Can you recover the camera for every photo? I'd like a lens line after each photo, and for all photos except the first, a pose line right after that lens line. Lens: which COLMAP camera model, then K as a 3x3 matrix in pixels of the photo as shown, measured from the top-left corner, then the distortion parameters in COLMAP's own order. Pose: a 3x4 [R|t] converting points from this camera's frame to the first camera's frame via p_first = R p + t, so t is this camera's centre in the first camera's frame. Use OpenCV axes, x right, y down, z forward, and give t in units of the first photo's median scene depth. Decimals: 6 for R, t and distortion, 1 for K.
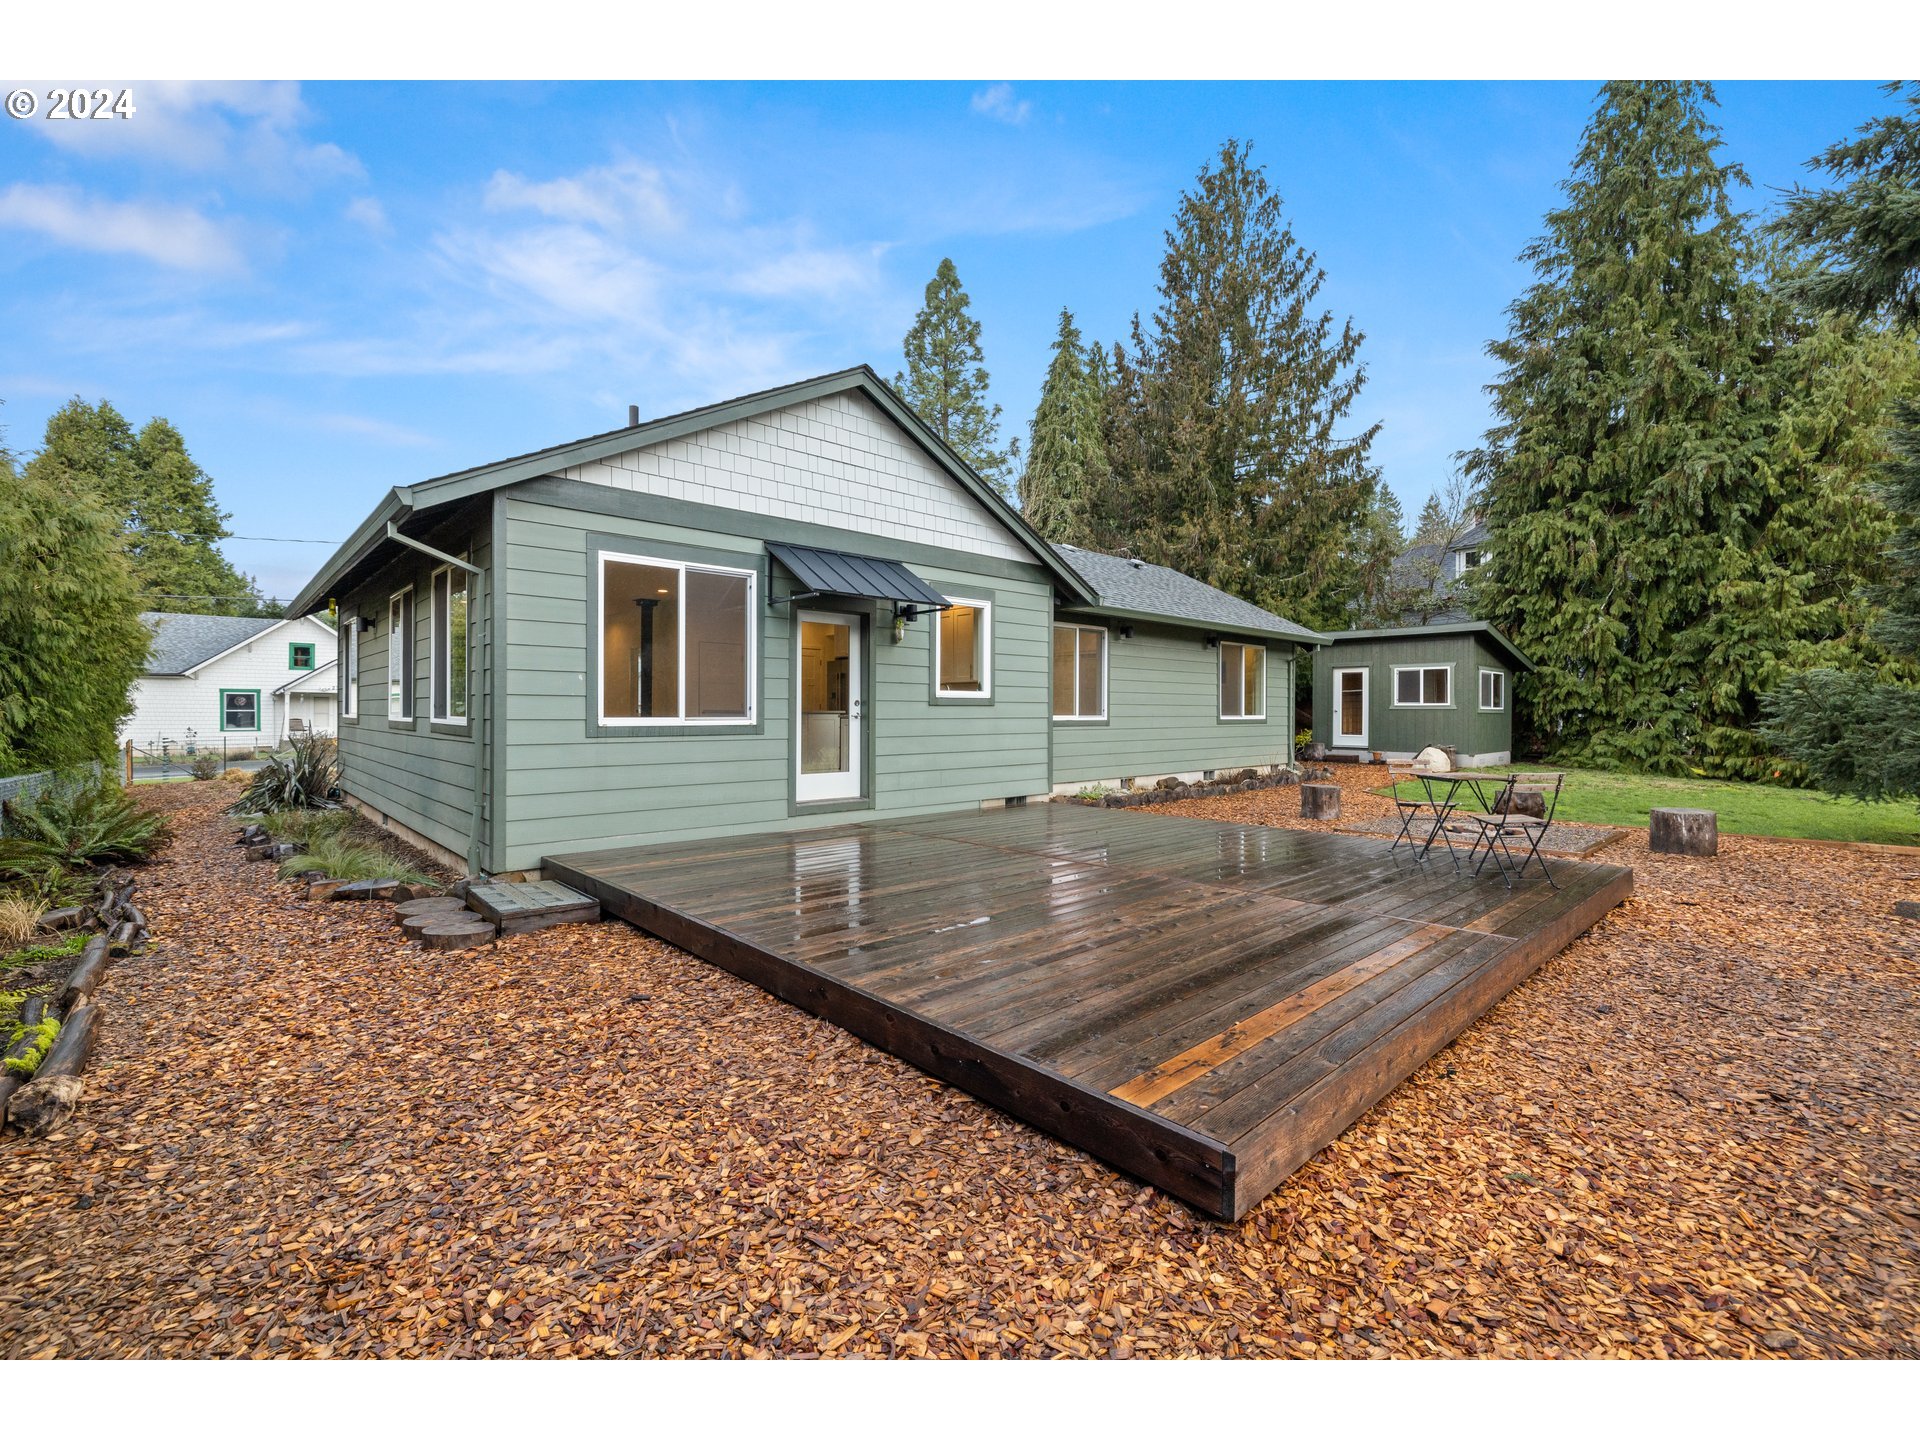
lens RADIAL K [[811.8, 0, 954.6], [0, 811.8, 701.2], [0, 0, 1]] dist [-0.001127, -0.000331]
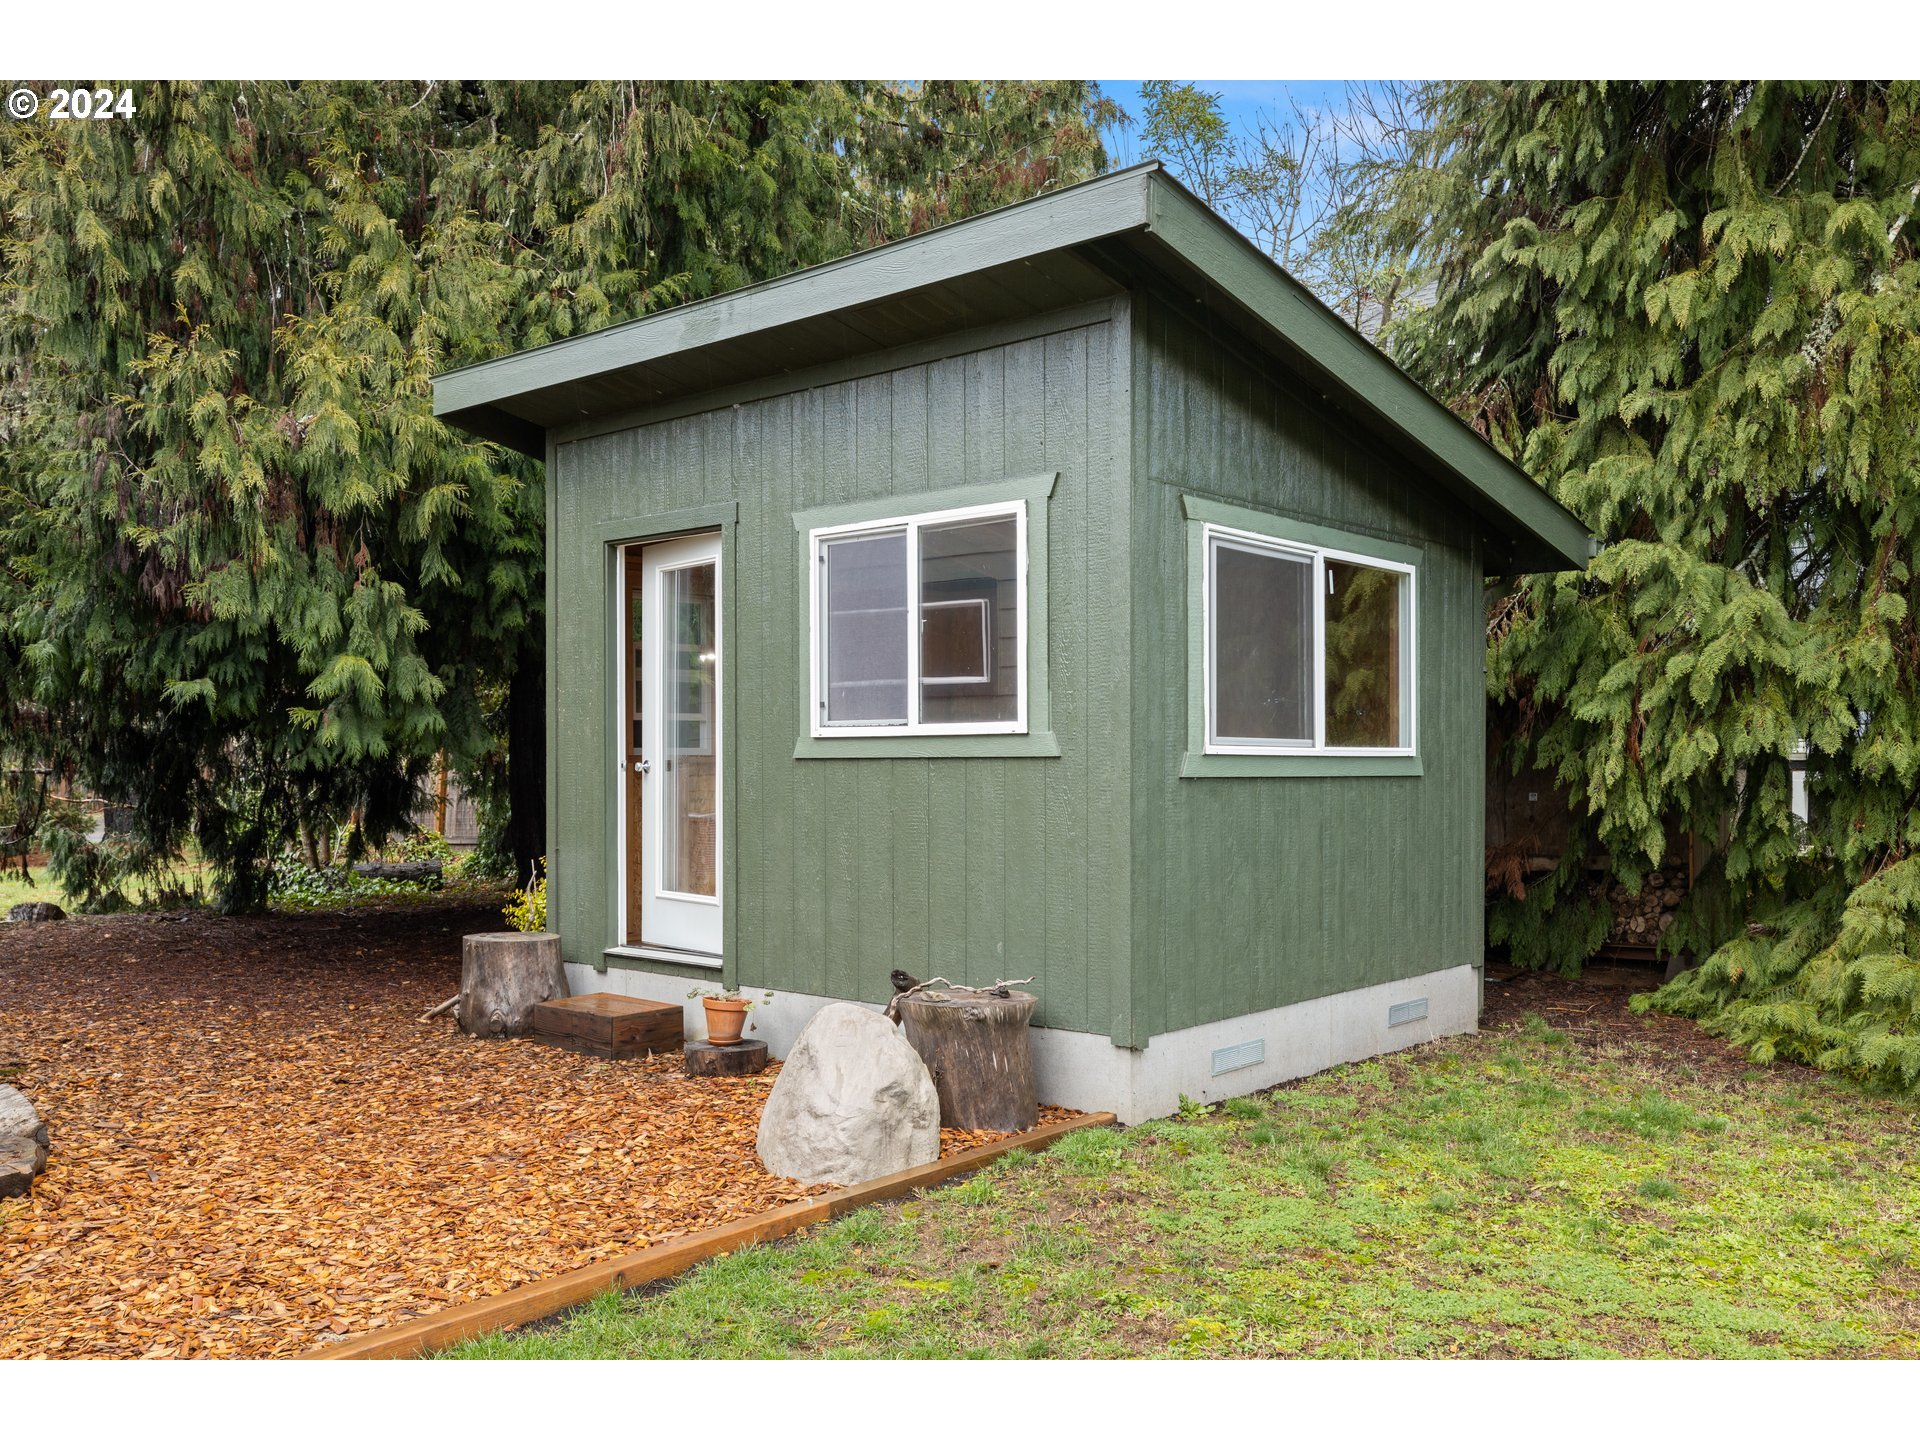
lens RADIAL K [[1588.0, 0, 960.0], [0, 1588.0, 720.0], [0, 0, 1]] dist [0.003050, 0.002012]
pose [[0.993852, 0.000457, 0.110712, 0.527500], [0.001133, 0.999897, -0.014299, 0.006574], [-0.110708, 0.014337, 0.993750, 0.639018]]
